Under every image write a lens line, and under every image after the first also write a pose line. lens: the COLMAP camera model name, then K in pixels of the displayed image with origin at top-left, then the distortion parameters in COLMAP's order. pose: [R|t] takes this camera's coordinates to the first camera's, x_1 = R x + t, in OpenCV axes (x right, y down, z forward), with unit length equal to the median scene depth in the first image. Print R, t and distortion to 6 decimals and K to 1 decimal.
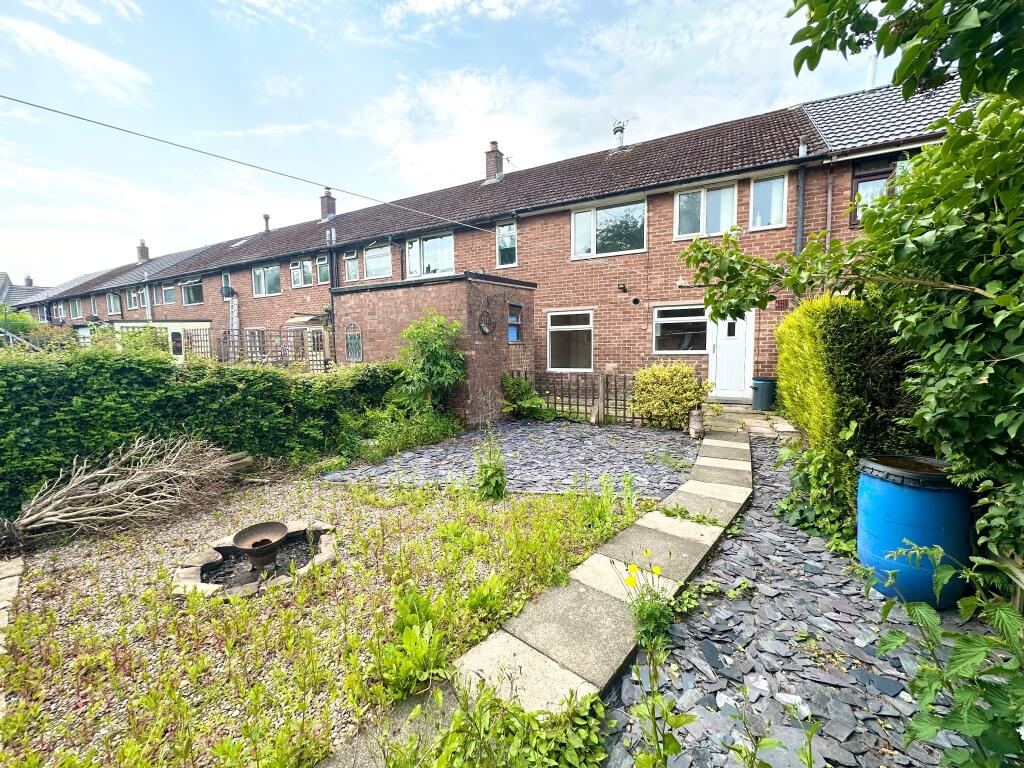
lens RADIAL K [[409.2, 0, 512.0], [0, 409.2, 384.0], [0, 0, 1]] dist [-0.002970, -0.000122]
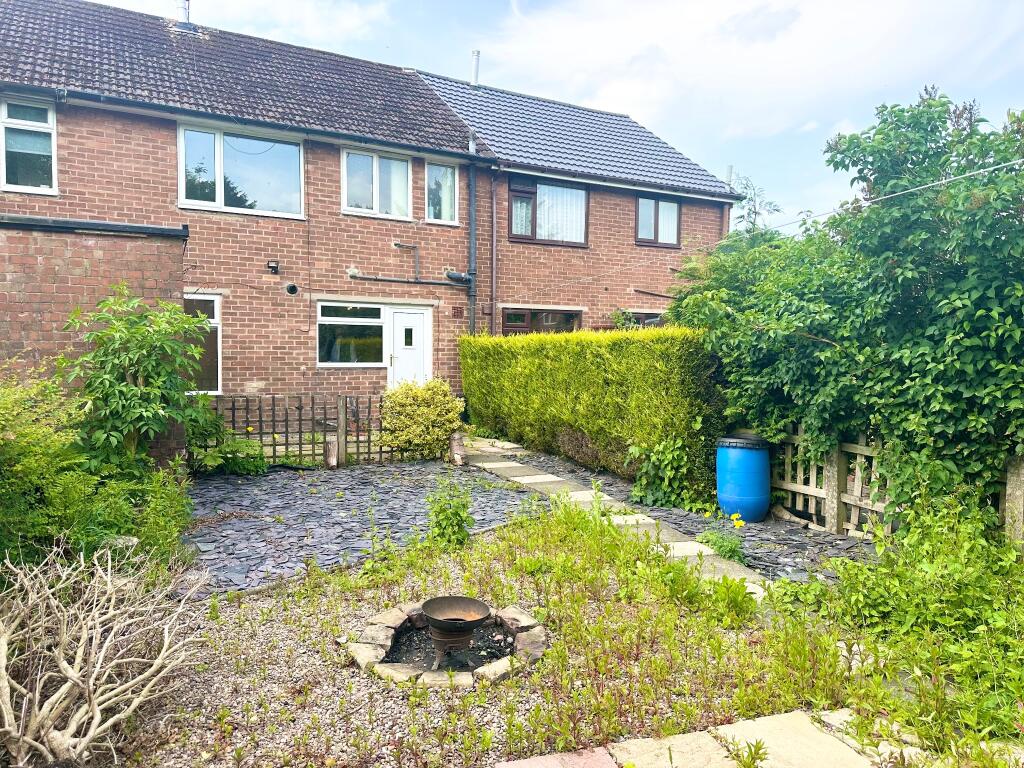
lens RADIAL K [[717.5, 0, 512.0], [0, 717.5, 384.0], [0, 0, 1]] dist [0.160216, -0.229185]
pose [[0.548164, -0.020433, 0.836121, -0.577879], [0.058418, 0.998195, -0.013906, -0.008847], [-0.834328, 0.056467, 0.548368, 0.049540]]
